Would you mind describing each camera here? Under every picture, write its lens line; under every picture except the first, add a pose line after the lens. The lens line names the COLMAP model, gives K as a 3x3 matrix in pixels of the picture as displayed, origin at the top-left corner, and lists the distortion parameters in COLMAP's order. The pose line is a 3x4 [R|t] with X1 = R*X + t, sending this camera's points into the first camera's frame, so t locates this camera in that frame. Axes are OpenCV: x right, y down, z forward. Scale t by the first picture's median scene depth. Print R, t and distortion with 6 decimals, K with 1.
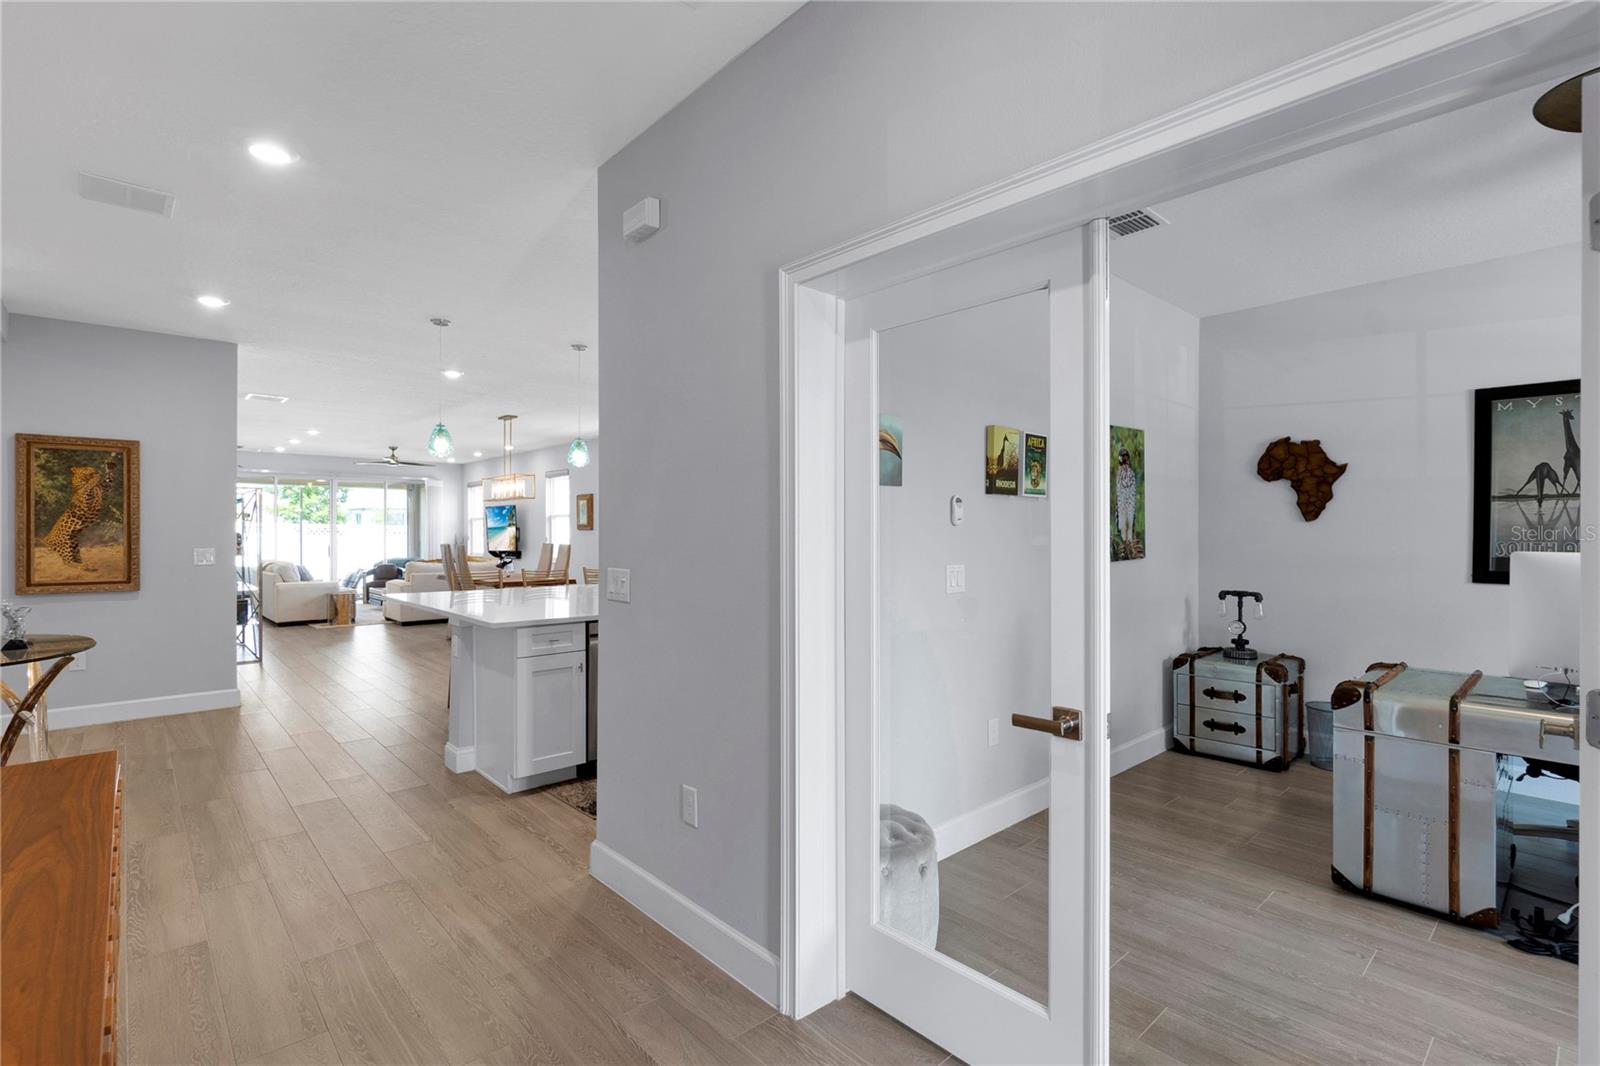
lens RADIAL K [[735.7, 0, 805.2], [0, 735.7, 525.9], [0, 0, 1]] dist [-0.000913, -0.000602]
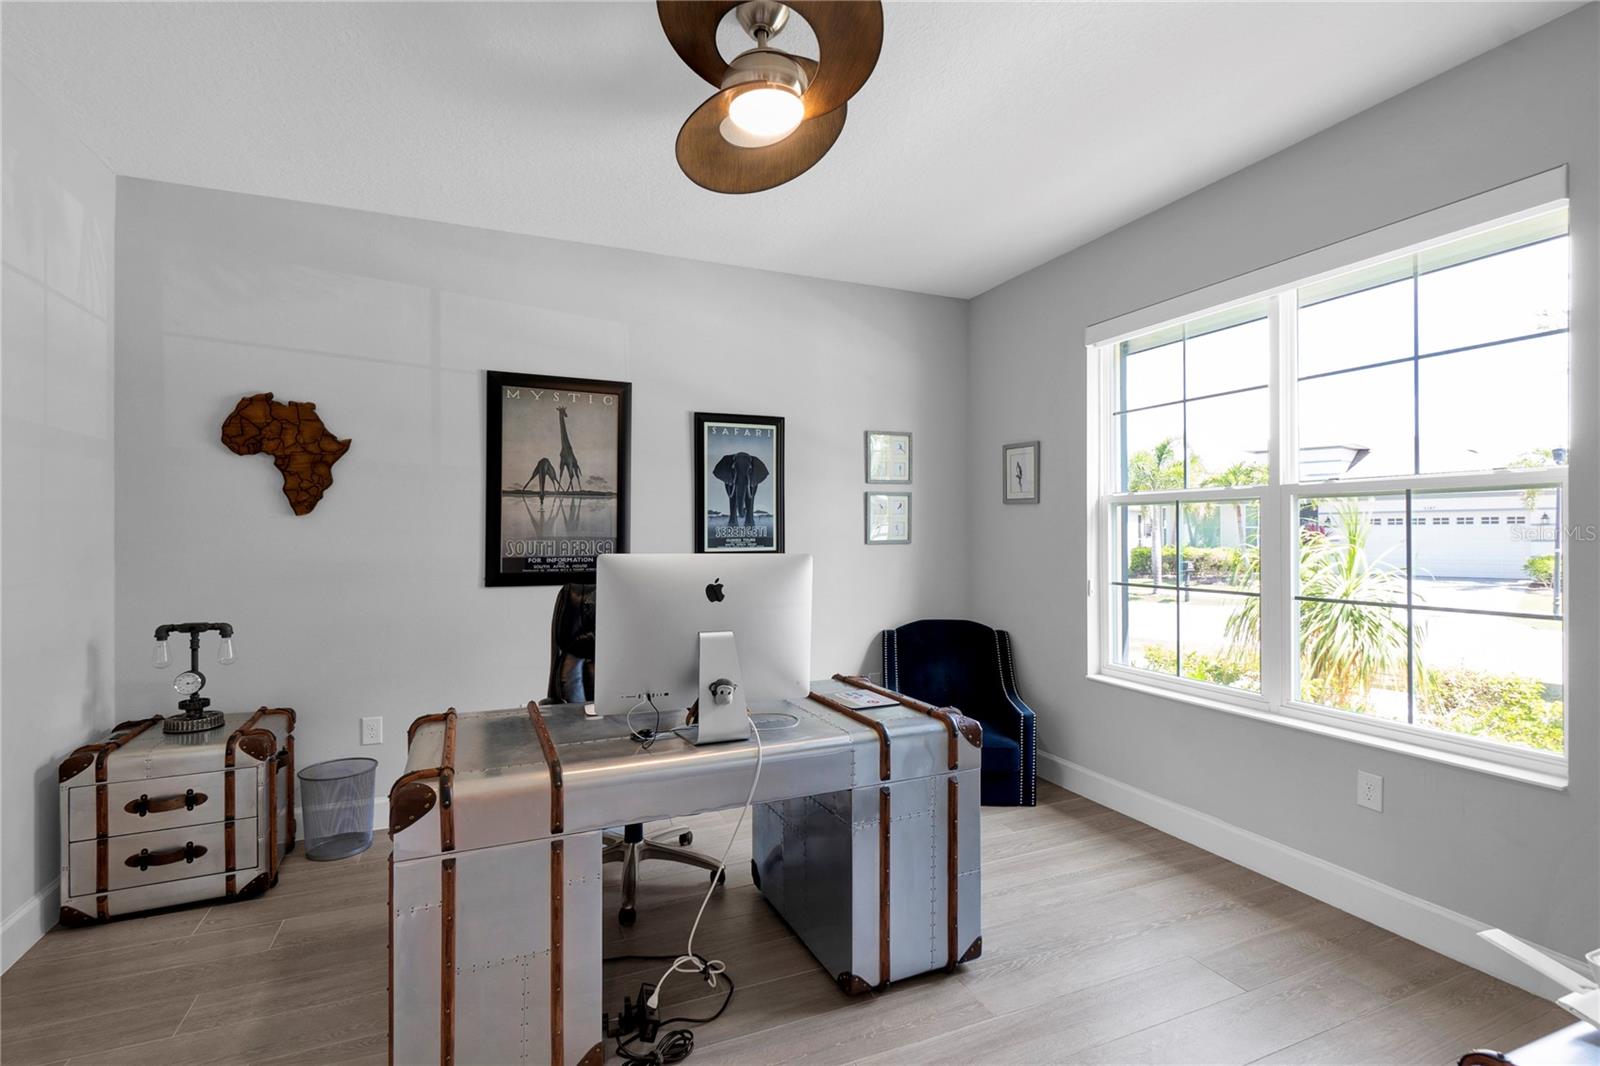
lens RADIAL K [[743.3, 0, 799.0], [0, 743.3, 537.6], [0, 0, 1]] dist [0.001081, 0.000167]
pose [[0.330534, -0.007659, 0.943763, 0.167665], [-0.007505, 0.999914, 0.010743, 0.004520], [-0.943764, -0.010634, 0.330448, 0.312274]]
